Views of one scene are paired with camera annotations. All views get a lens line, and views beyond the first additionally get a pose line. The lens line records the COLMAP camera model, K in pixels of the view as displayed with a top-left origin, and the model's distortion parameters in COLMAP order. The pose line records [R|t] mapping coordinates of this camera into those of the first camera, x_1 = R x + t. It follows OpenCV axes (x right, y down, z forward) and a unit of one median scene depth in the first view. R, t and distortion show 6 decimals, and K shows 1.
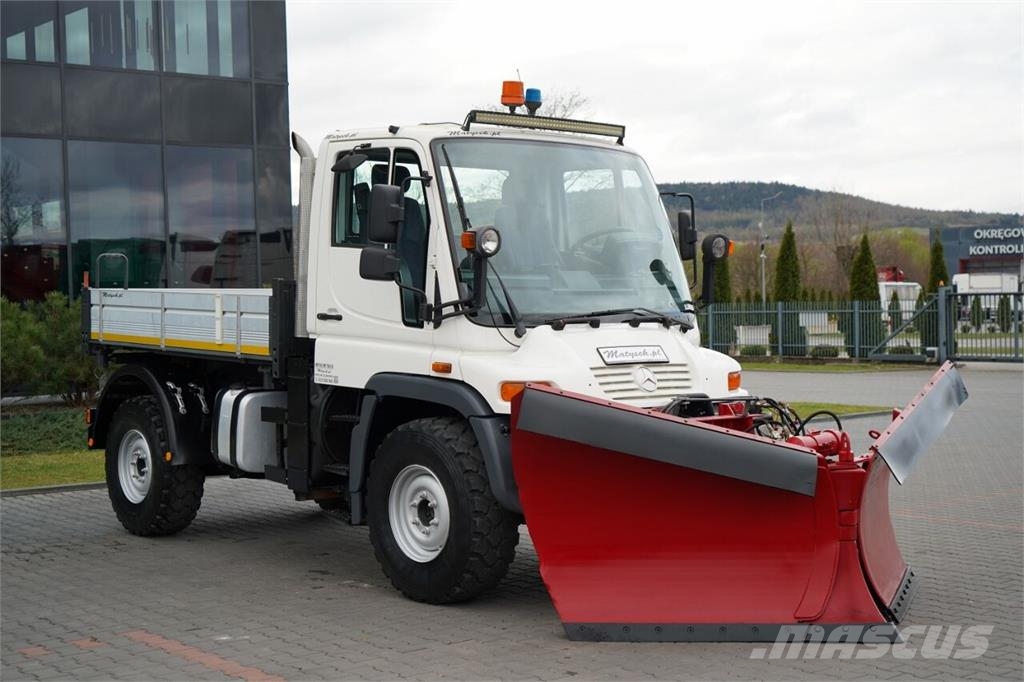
lens RADIAL K [[1478.4, 0, 512.0], [0, 1478.4, 341.0], [0, 0, 1]] dist [-0.033964, -0.024804]
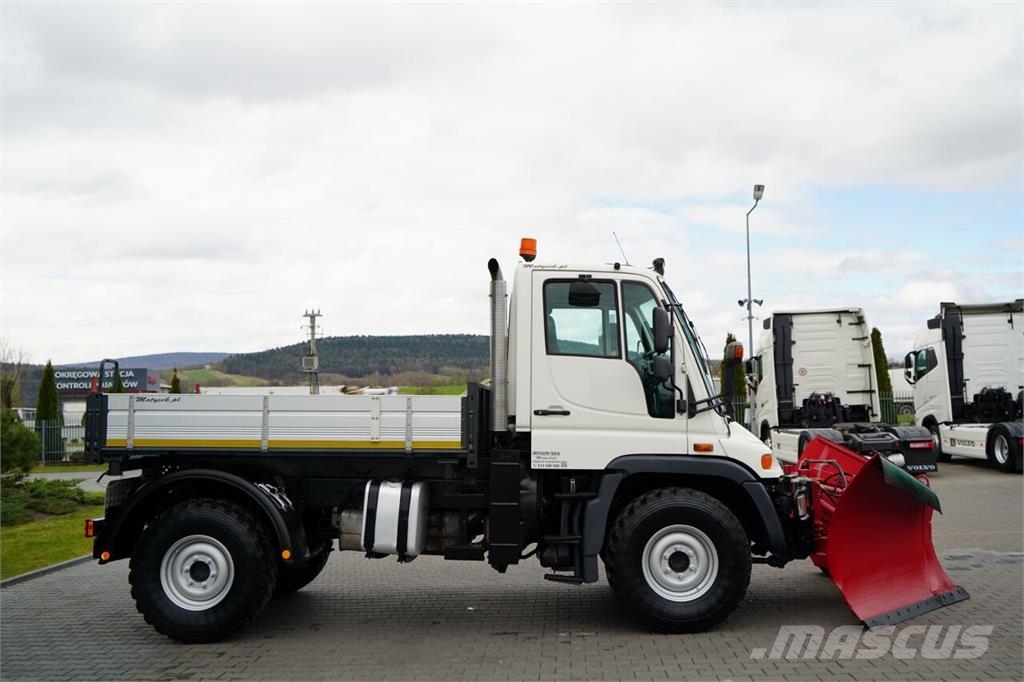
lens RADIAL K [[942.7, 0, 512.0], [0, 942.7, 341.0], [0, 0, 1]] dist [-0.000014, 0.008346]
pose [[0.681375, 0.047742, 0.730375, -0.696963], [0.034625, 0.994651, -0.097319, -0.000632], [-0.731115, 0.091600, 0.676077, 0.484061]]
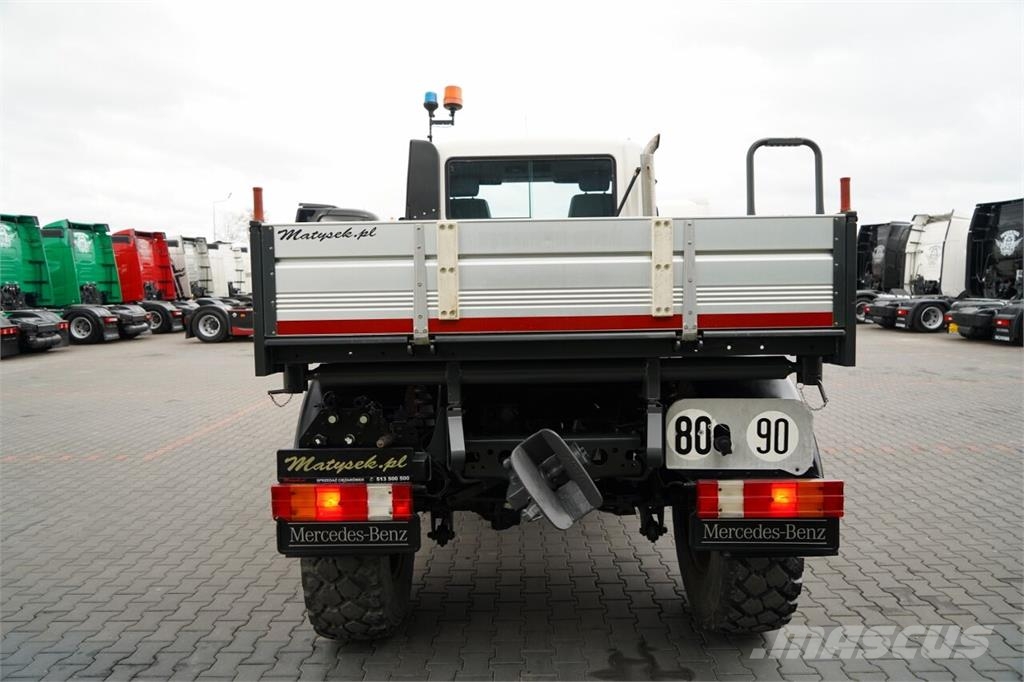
lens RADIAL K [[689.6, 0, 513.8], [0, 689.6, 340.3], [0, 0, 1]] dist [-0.007398, 0.005884]
pose [[-0.761502, -0.028809, 0.647522, -0.438562], [0.039557, 0.995084, 0.090793, -0.026081], [-0.646954, 0.094753, -0.756619, 1.548316]]
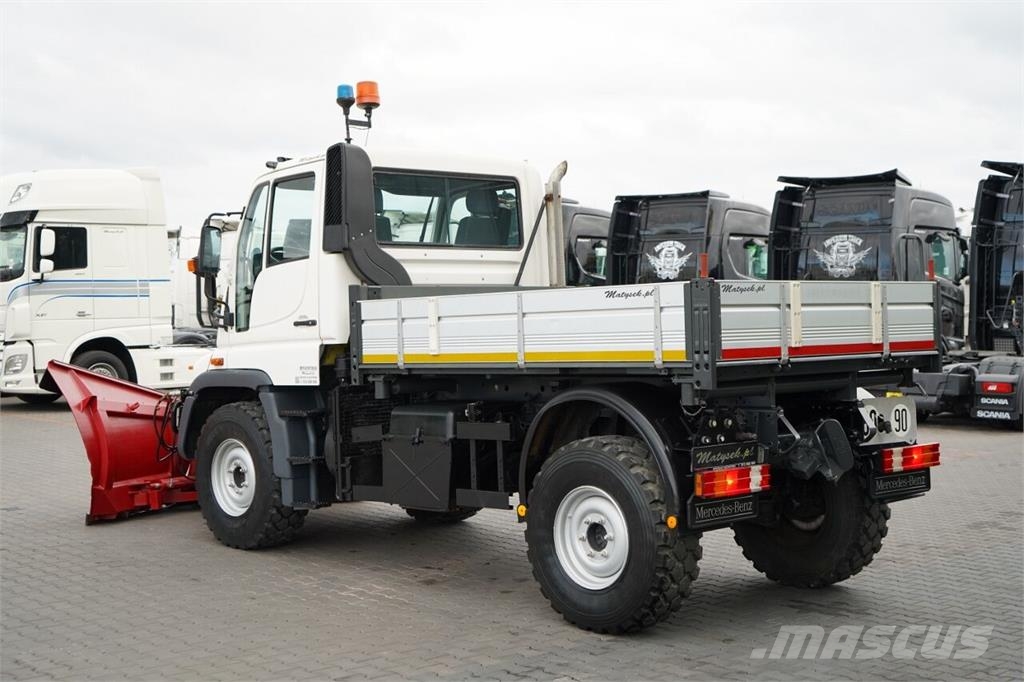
lens RADIAL K [[1478.4, 0, 512.0], [0, 1478.4, 341.0], [0, 0, 1]] dist [-0.033964, -0.024804]
pose [[-0.998870, 0.018840, -0.043642, -0.052981], [0.016610, 0.998566, 0.050895, -0.059702], [0.044538, 0.050112, -0.997750, 2.190935]]
